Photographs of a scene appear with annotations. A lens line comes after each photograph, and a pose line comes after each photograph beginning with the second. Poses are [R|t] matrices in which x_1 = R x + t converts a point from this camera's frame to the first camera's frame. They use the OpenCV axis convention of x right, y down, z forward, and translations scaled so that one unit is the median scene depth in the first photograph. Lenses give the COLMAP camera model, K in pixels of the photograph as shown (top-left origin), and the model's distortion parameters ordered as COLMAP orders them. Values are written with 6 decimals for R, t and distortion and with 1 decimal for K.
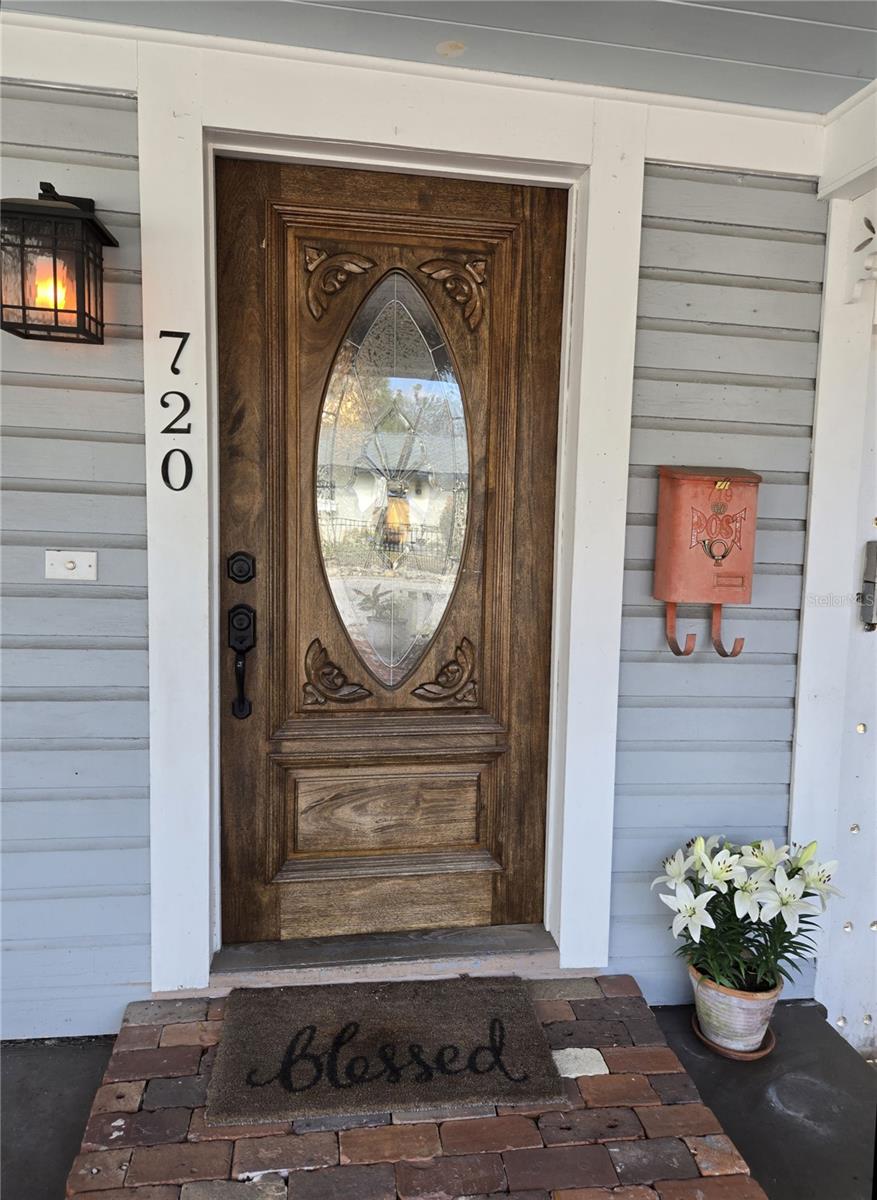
lens RADIAL K [[836.8, 0, 439.0], [0, 836.8, 591.6], [0, 0, 1]] dist [0.096751, -0.096711]
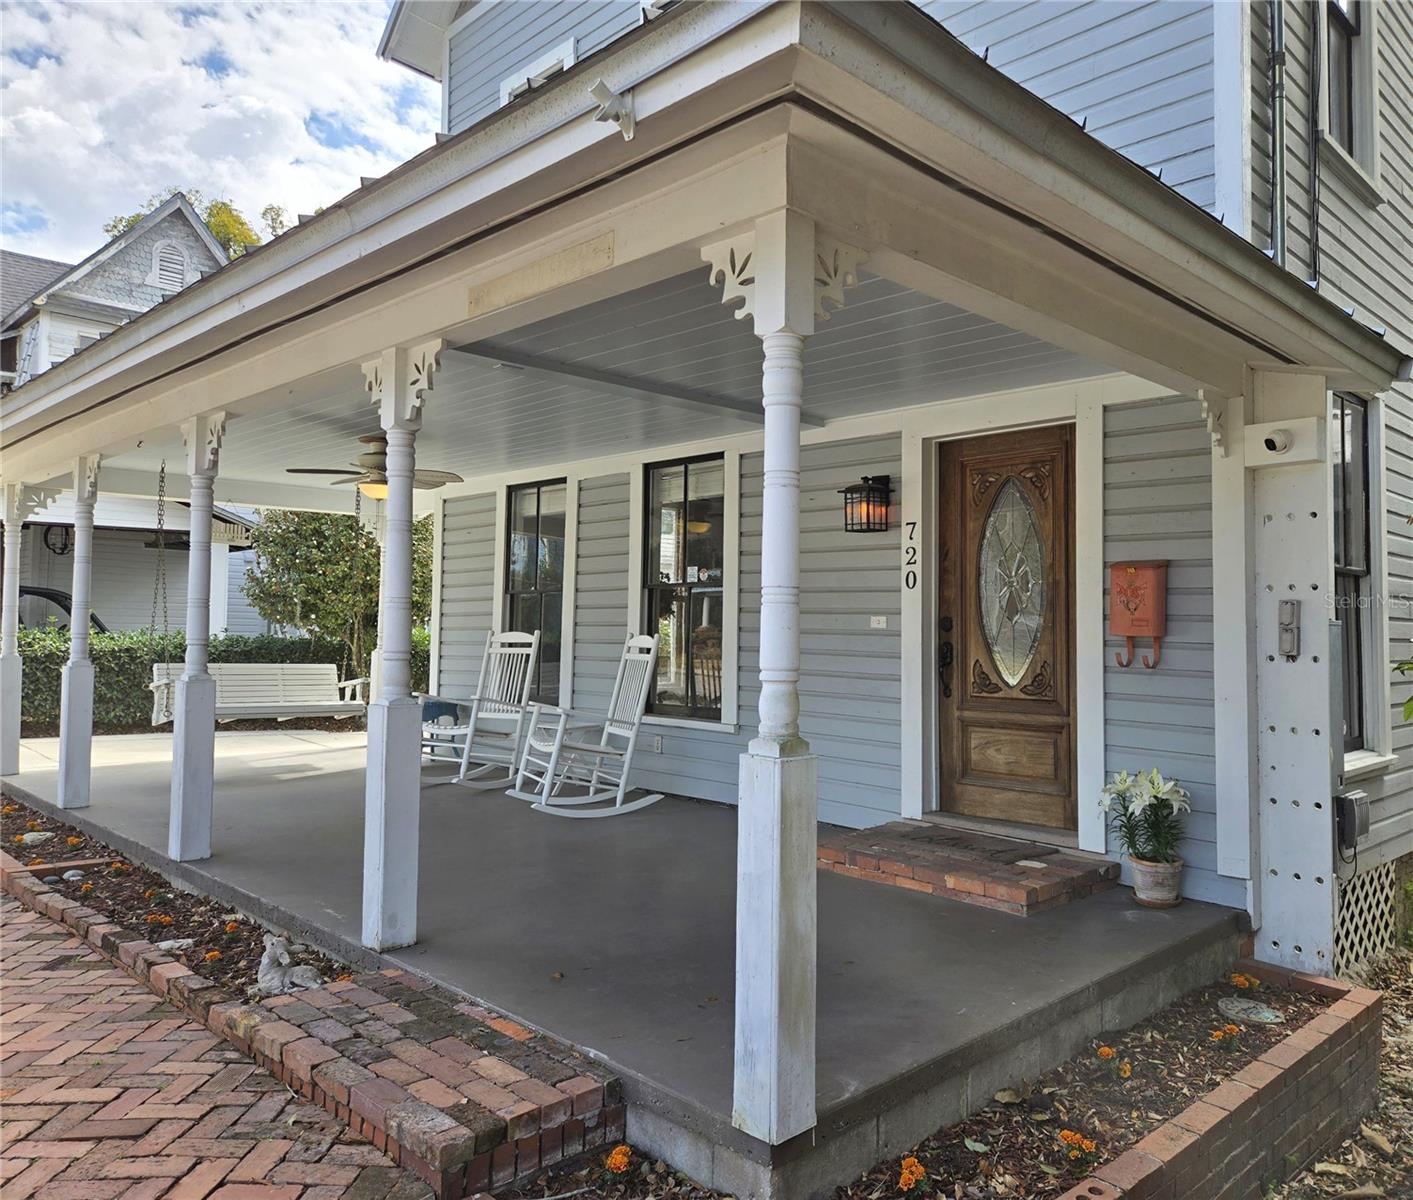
lens RADIAL K [[1063.6, 0, 803.3], [0, 1063.6, 596.9], [0, 0, 1]] dist [0.096656, -0.103423]
pose [[0.603406, -0.048664, -0.795948, 1.669961], [-0.073765, 0.990450, -0.116477, 0.240525], [0.794015, 0.128996, 0.594054, -0.875742]]
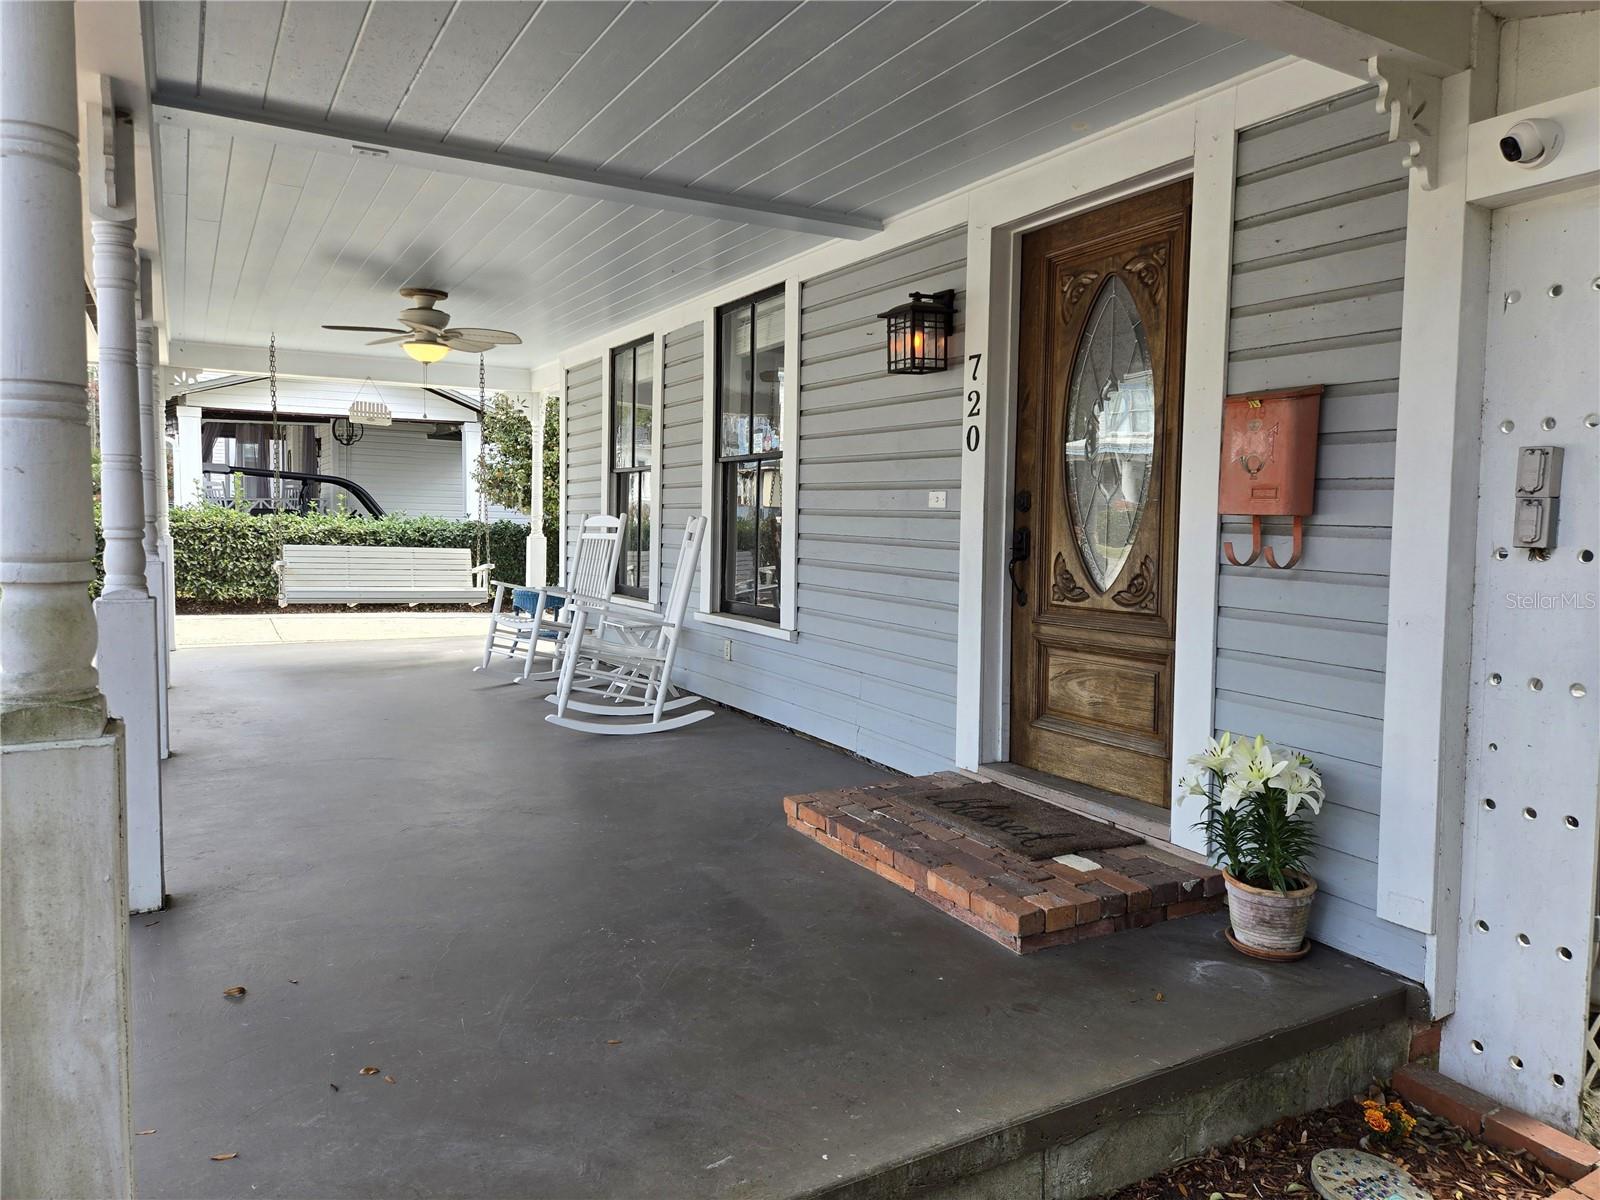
lens RADIAL K [[1067.0, 0, 799.8], [0, 1067.0, 588.7], [0, 0, 1]] dist [0.090425, -0.075824]
pose [[0.345769, 0.036709, -0.937601, 1.388682], [-0.100132, 0.994972, 0.002029, 0.158545], [0.932962, 0.093182, 0.347706, -0.002441]]
